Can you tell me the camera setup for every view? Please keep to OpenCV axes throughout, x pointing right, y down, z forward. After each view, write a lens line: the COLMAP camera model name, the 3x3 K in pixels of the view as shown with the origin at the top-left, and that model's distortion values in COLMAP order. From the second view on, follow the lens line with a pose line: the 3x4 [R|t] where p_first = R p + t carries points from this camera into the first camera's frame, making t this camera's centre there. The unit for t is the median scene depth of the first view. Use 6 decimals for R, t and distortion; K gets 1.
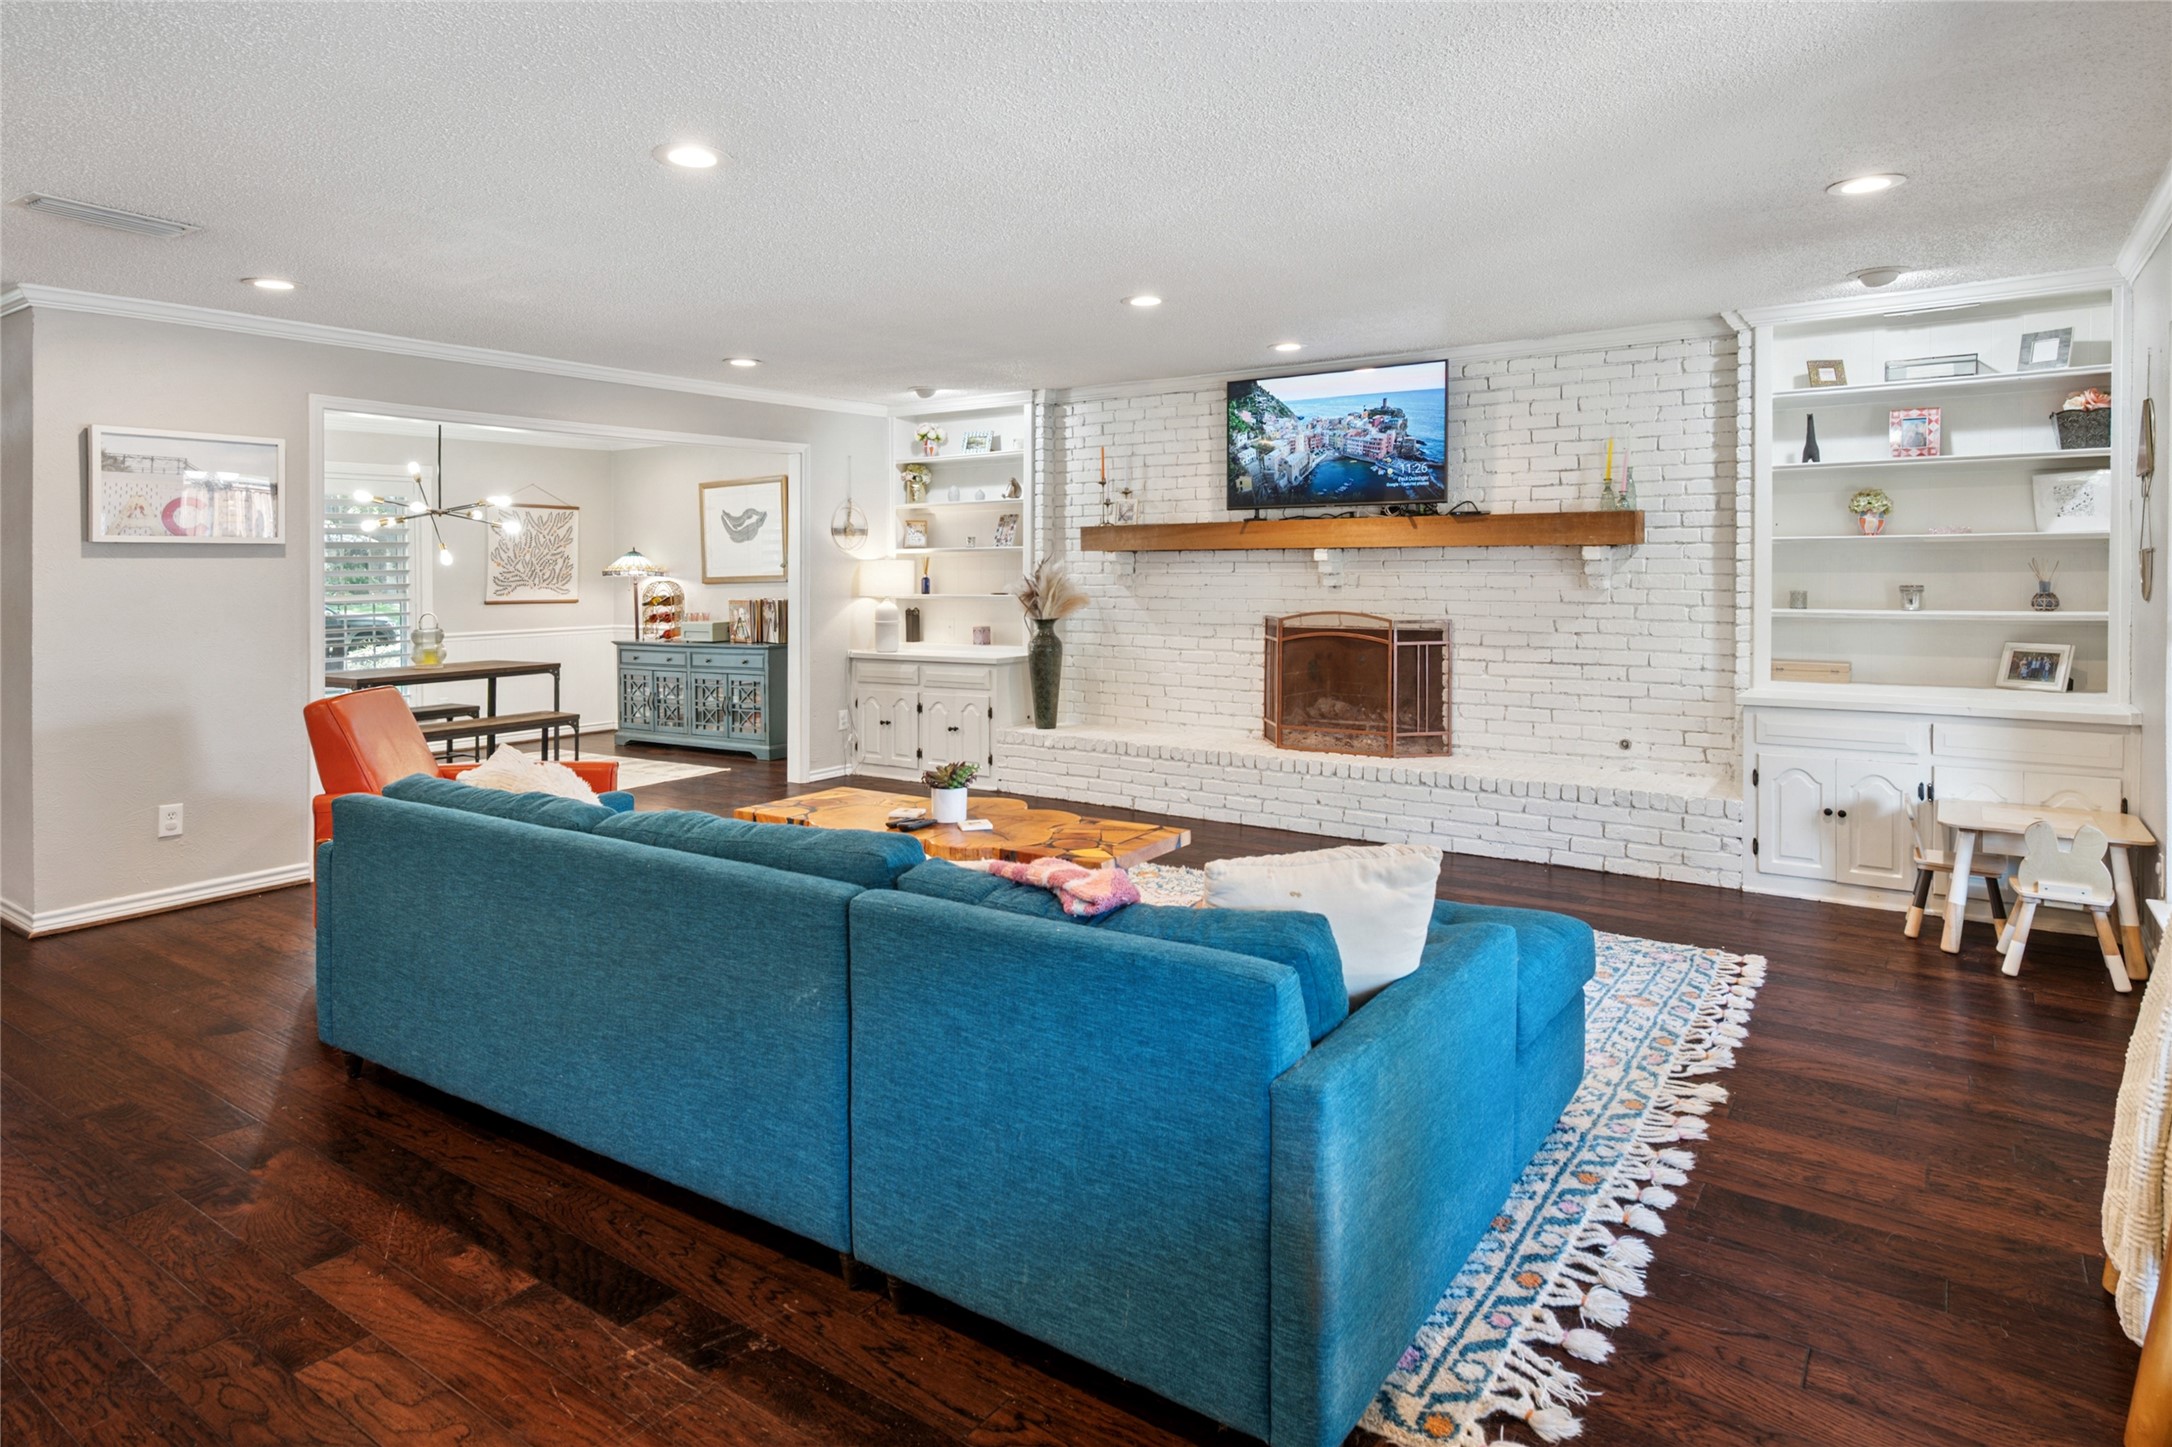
lens RADIAL K [[1216.1, 0, 1093.0], [0, 1216.1, 568.7], [0, 0, 1]] dist [0.004076, 0.000155]
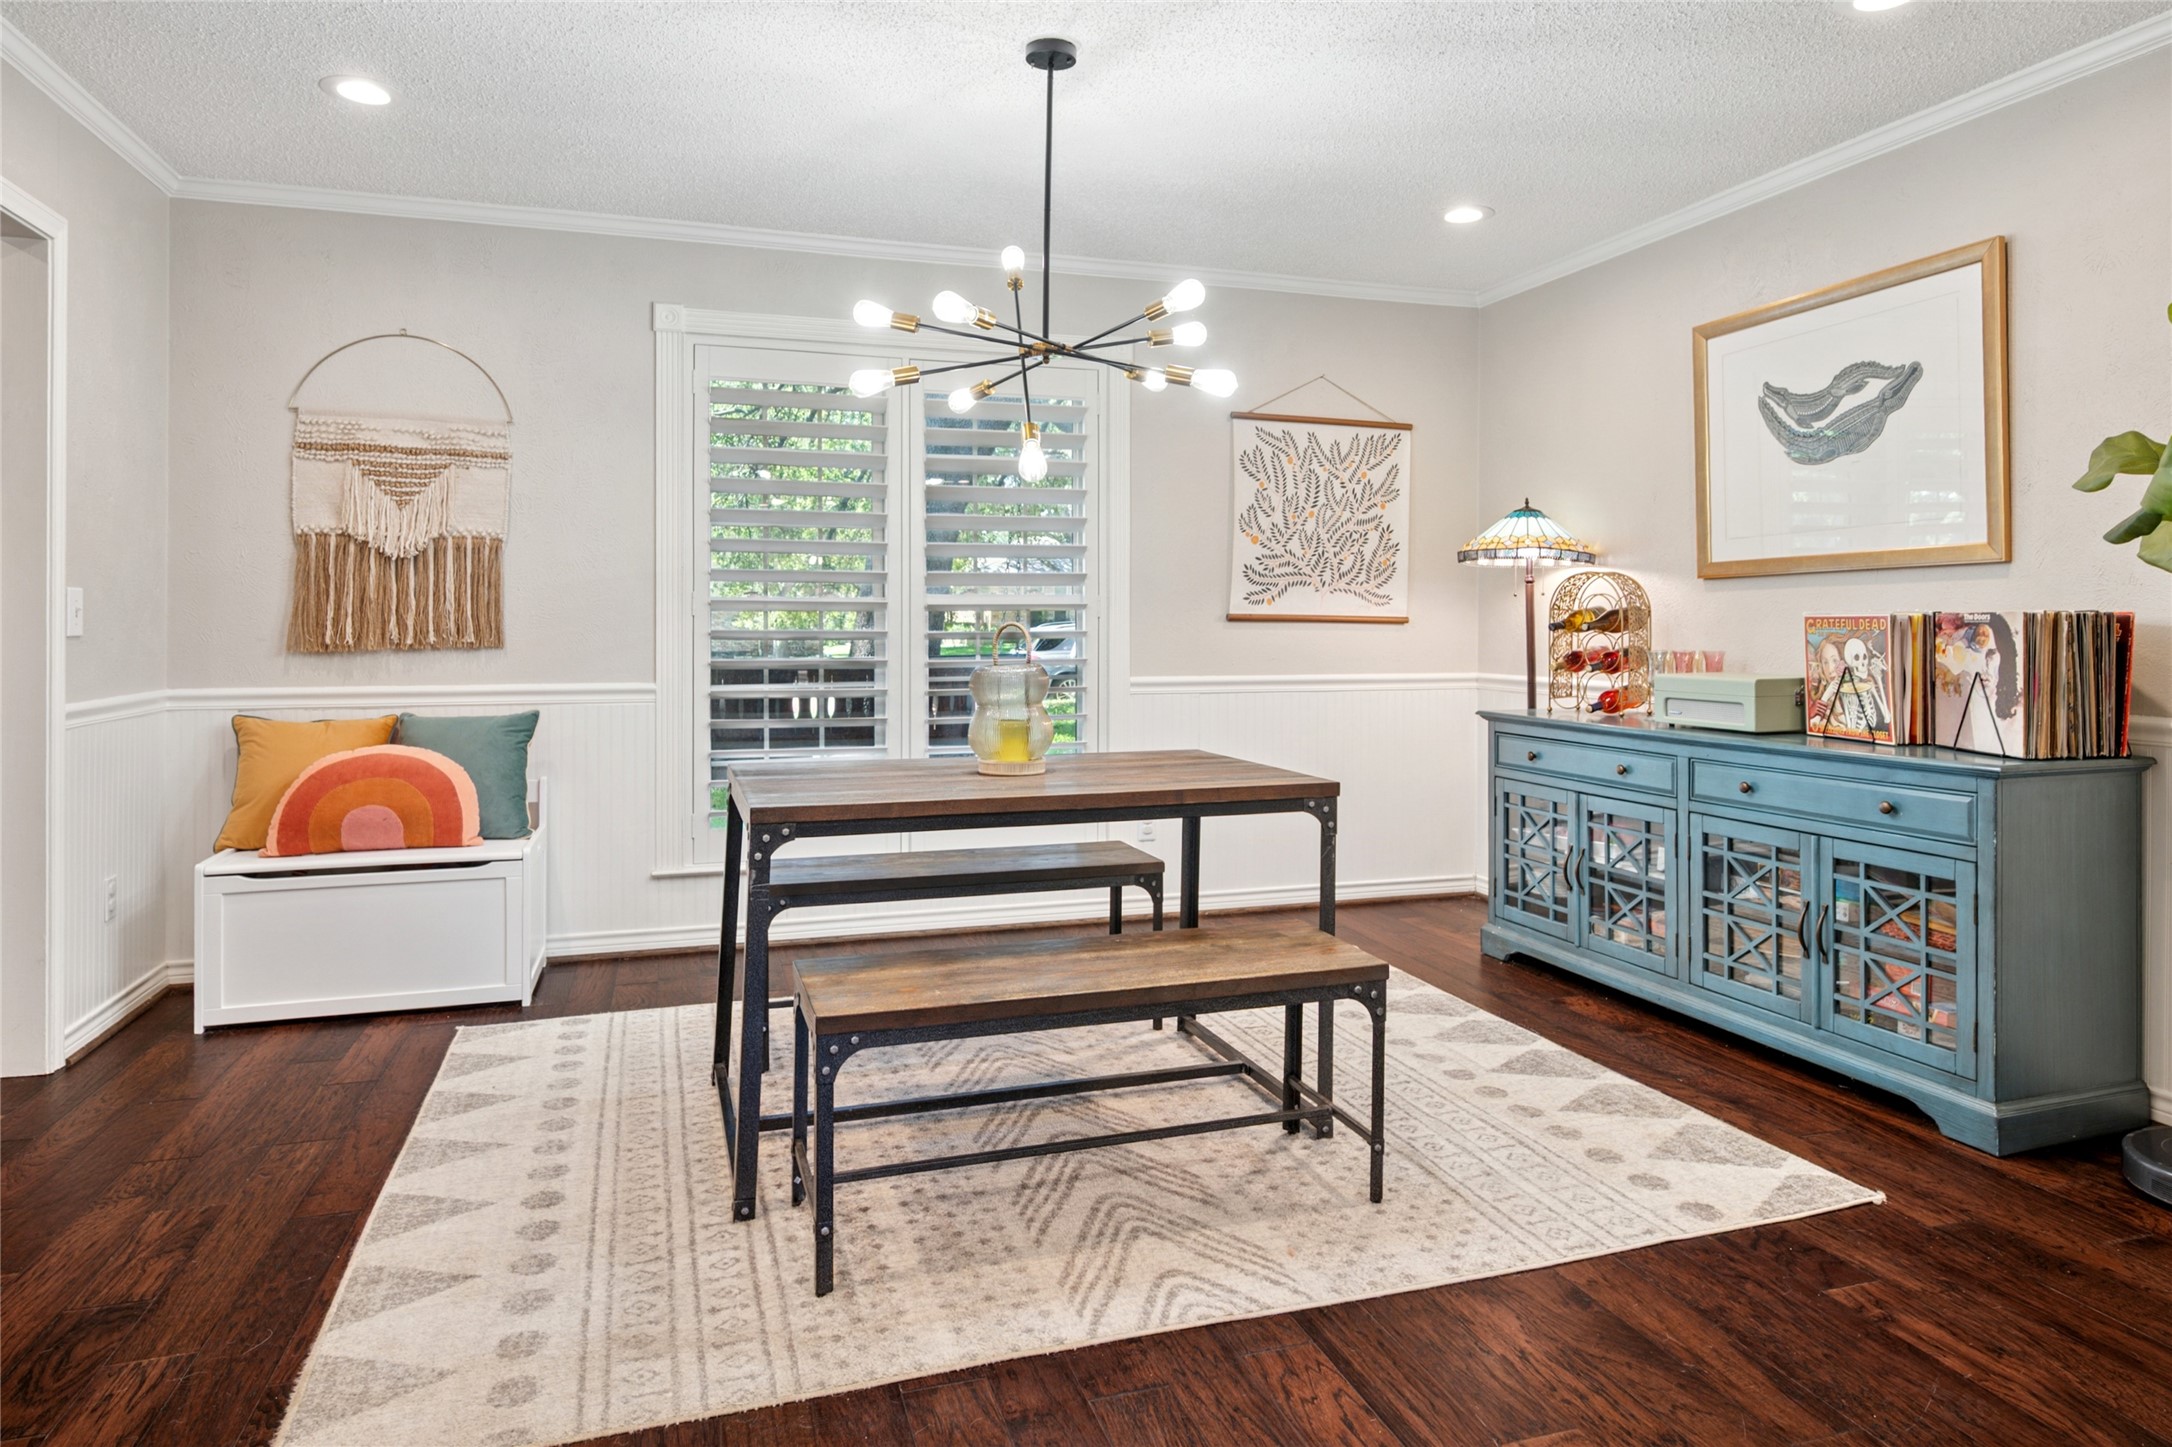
lens RADIAL K [[1348.9, 0, 1093.3], [0, 1348.9, 601.0], [0, 0, 1]] dist [0.001067, 0.000547]
pose [[0.800302, 0.007876, -0.599546, -0.218827], [-0.013153, 0.999904, -0.004422, 0.024546], [0.599453, 0.011424, 0.800328, 0.537327]]
